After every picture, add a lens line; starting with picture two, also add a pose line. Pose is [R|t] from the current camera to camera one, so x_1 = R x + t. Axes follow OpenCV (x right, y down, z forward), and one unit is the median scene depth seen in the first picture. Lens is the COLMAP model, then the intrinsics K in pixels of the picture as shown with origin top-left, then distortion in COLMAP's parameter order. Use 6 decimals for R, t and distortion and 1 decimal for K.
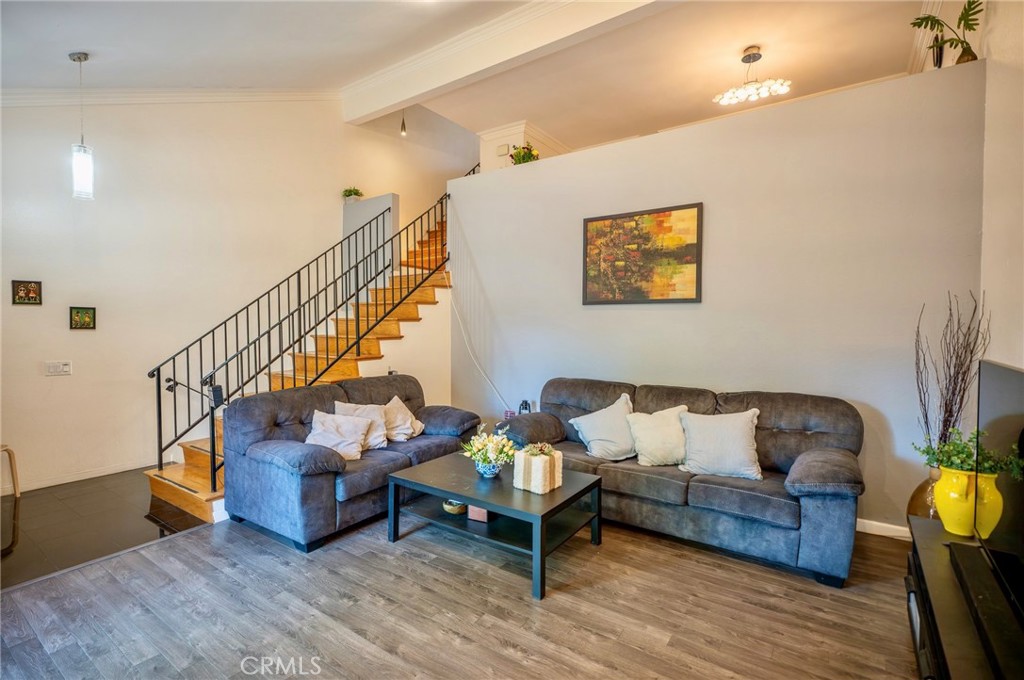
lens RADIAL K [[468.6, 0, 508.0], [0, 468.6, 338.6], [0, 0, 1]] dist [-0.003725, 0.001937]
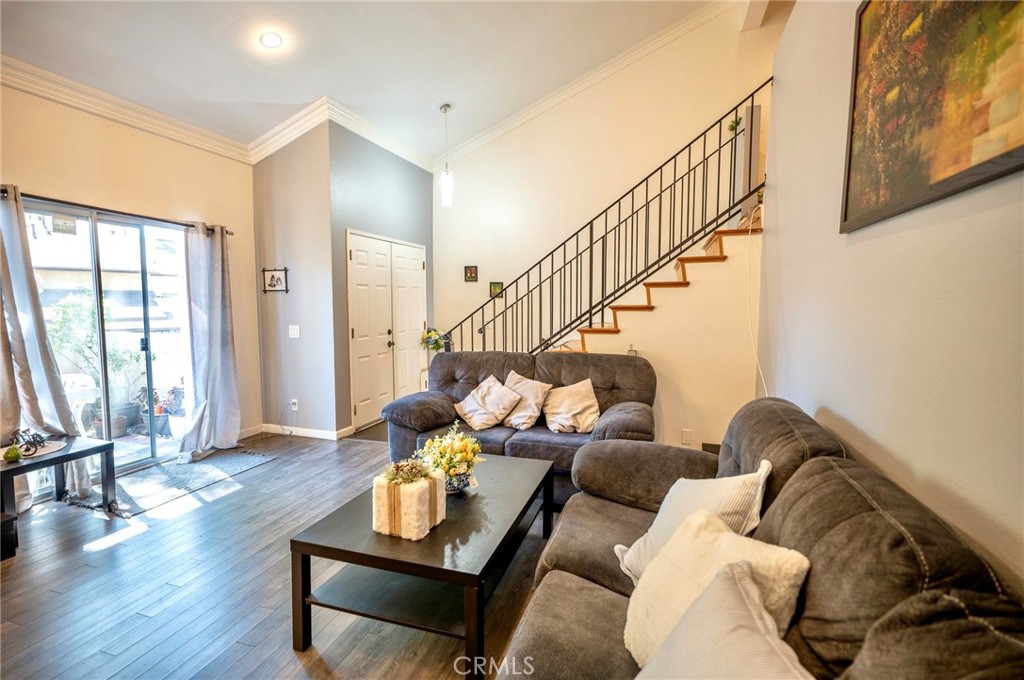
lens RADIAL K [[468.6, 0, 511.3], [0, 468.6, 340.1], [0, 0, 1]] dist [-0.003725, 0.001937]
pose [[0.302371, 0.082113, -0.949647, 0.510932], [-0.035627, 0.996560, 0.074826, -0.000603], [0.952524, 0.011208, 0.304256, 0.662726]]
